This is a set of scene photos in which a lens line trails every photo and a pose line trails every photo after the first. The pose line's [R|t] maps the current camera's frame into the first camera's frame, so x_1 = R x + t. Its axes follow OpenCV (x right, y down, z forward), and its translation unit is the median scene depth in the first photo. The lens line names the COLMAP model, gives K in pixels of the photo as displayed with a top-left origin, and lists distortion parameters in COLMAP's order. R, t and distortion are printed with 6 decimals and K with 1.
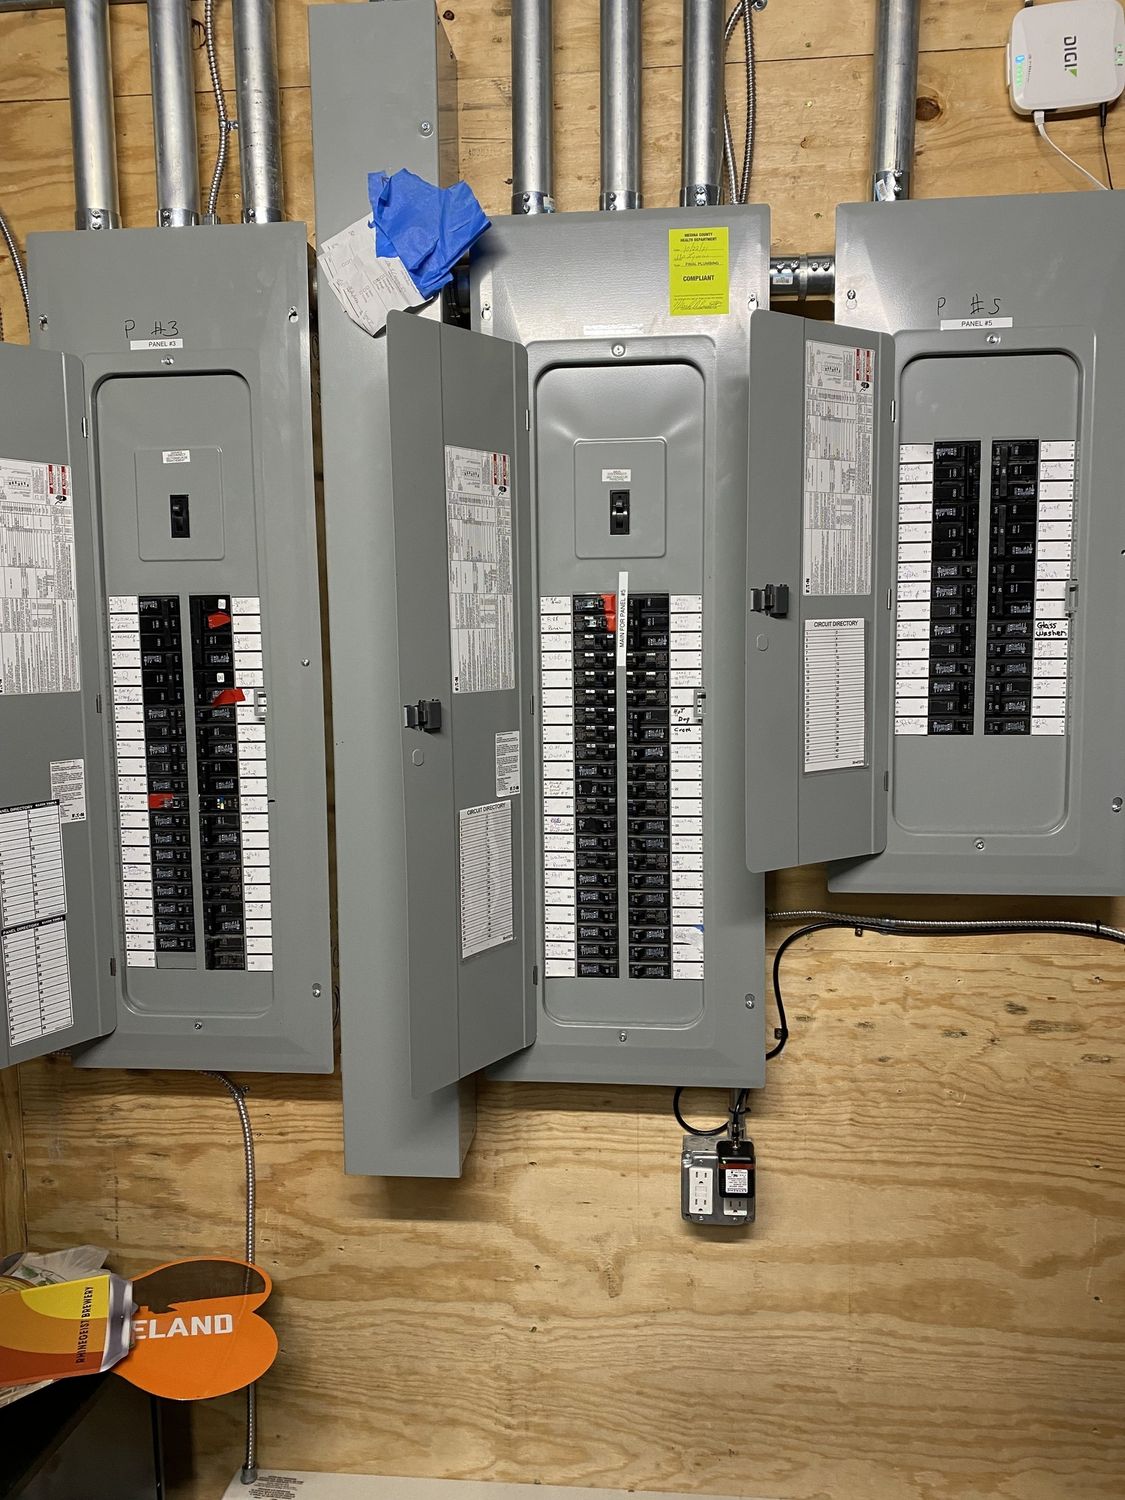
lens RADIAL K [[1165.6, 0, 560.4], [0, 1165.6, 757.1], [0, 0, 1]] dist [-0.007839, -0.006720]
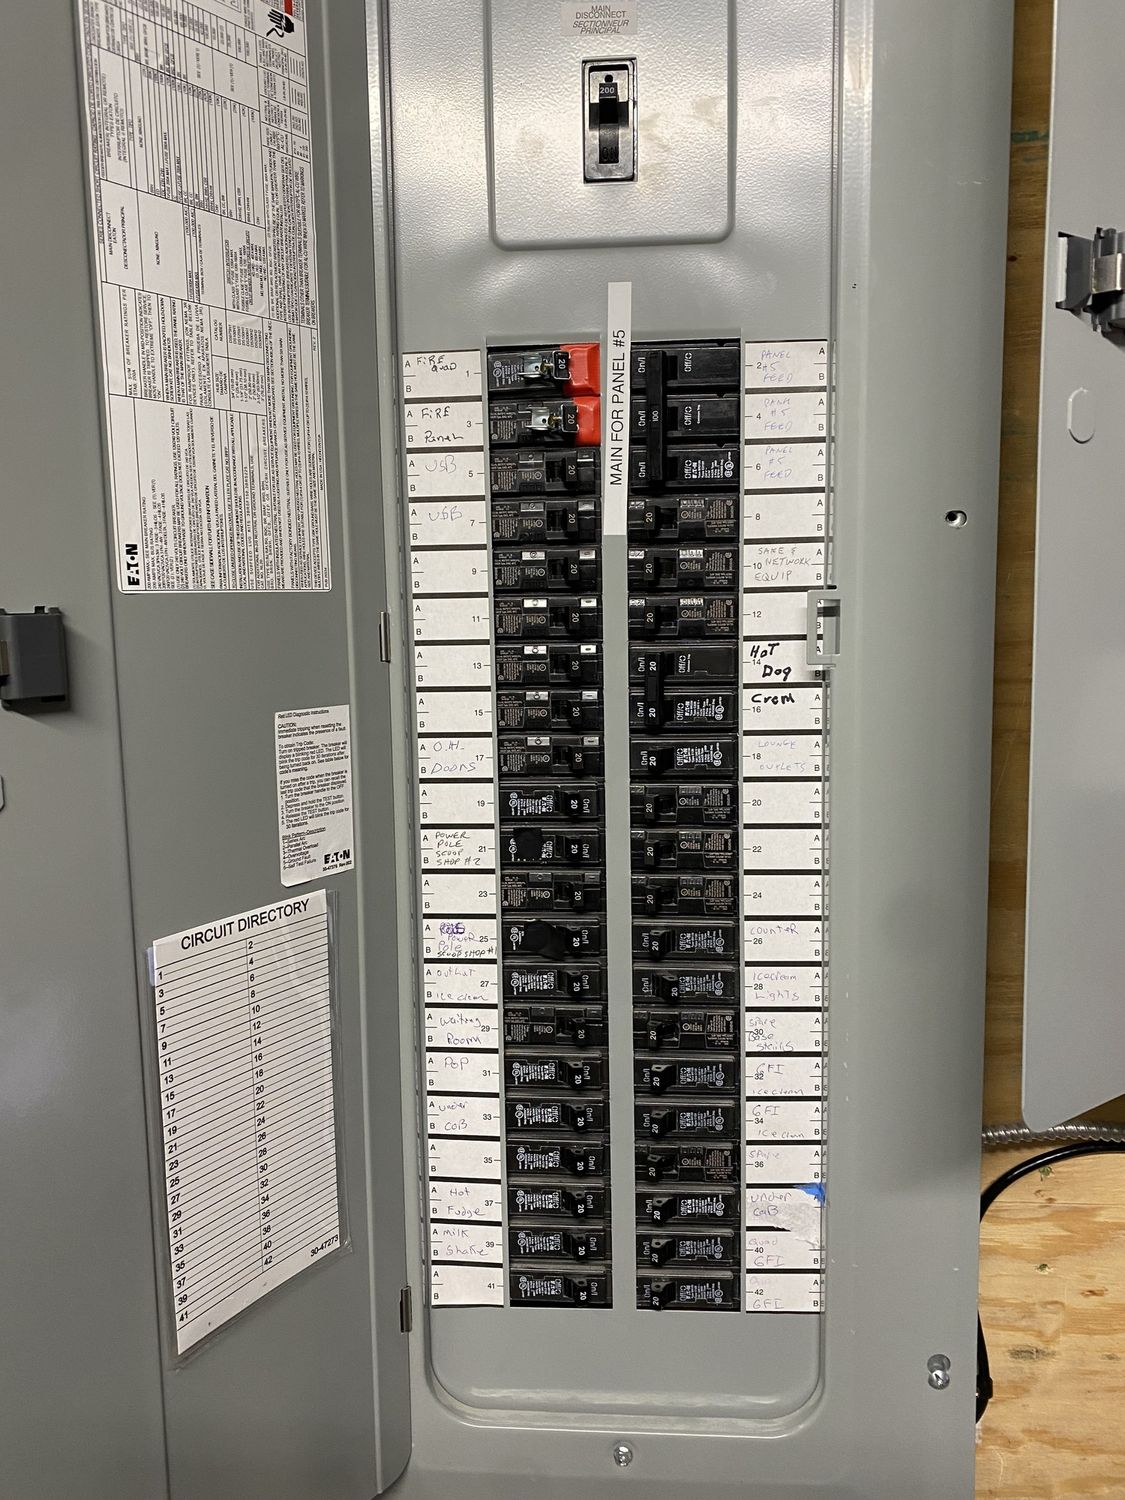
lens RADIAL K [[1165.6, 0, 560.4], [0, 1165.6, 757.1], [0, 0, 1]] dist [-0.007839, -0.006720]
pose [[0.999099, -0.009572, 0.041345, 0.017306], [0.008635, 0.999703, 0.022768, -0.013234], [-0.041551, -0.022390, 0.998885, 0.605382]]
